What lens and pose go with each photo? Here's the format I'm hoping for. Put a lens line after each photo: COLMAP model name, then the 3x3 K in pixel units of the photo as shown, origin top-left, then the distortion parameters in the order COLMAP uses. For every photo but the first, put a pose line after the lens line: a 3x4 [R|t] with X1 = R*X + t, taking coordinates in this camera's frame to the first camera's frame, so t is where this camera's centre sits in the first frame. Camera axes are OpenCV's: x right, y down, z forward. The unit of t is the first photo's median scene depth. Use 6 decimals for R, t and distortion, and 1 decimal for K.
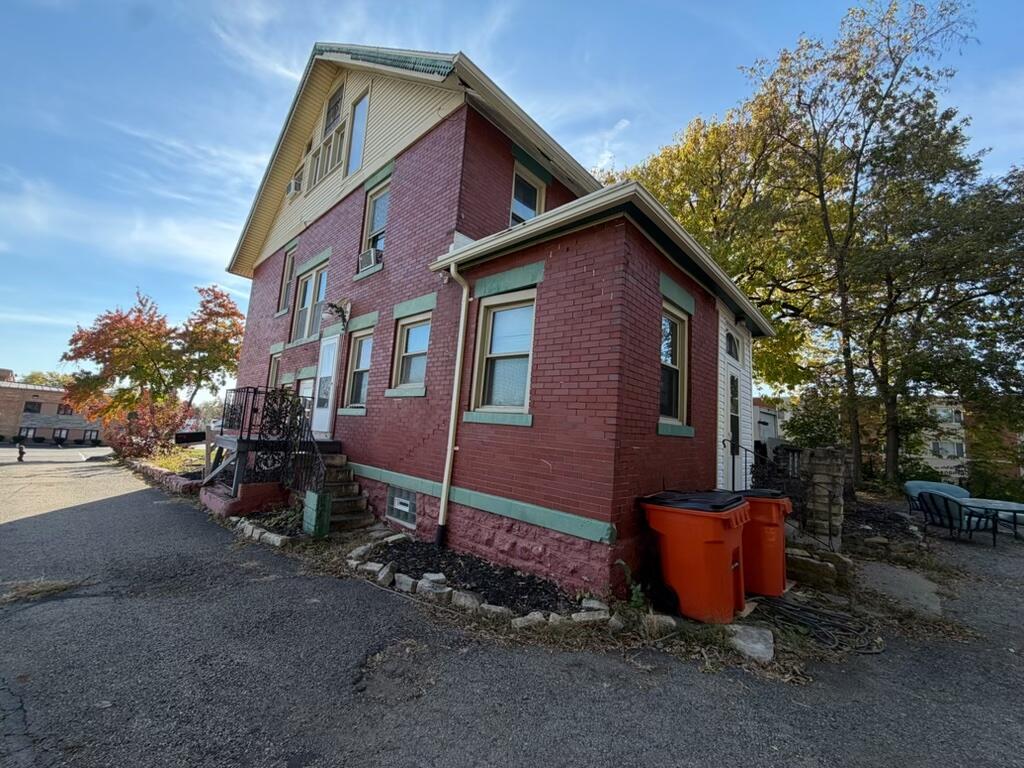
lens RADIAL K [[415.2, 0, 512.0], [0, 415.2, 384.0], [0, 0, 1]] dist [-0.001113, -0.000134]
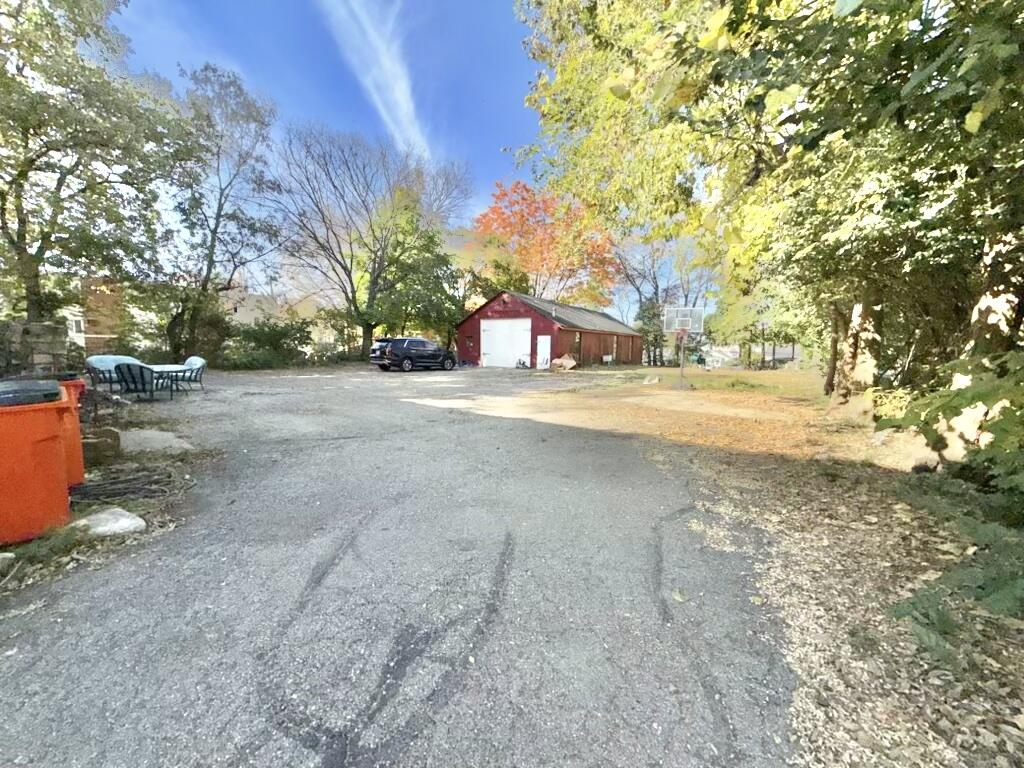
lens RADIAL K [[415.2, 0, 512.0], [0, 415.2, 384.0], [0, 0, 1]] dist [-0.001113, -0.000134]
pose [[-0.130350, -0.138541, 0.981741, -0.244712], [-0.153261, 0.981103, 0.118102, 0.025361], [-0.979551, -0.135068, -0.149120, 0.149384]]
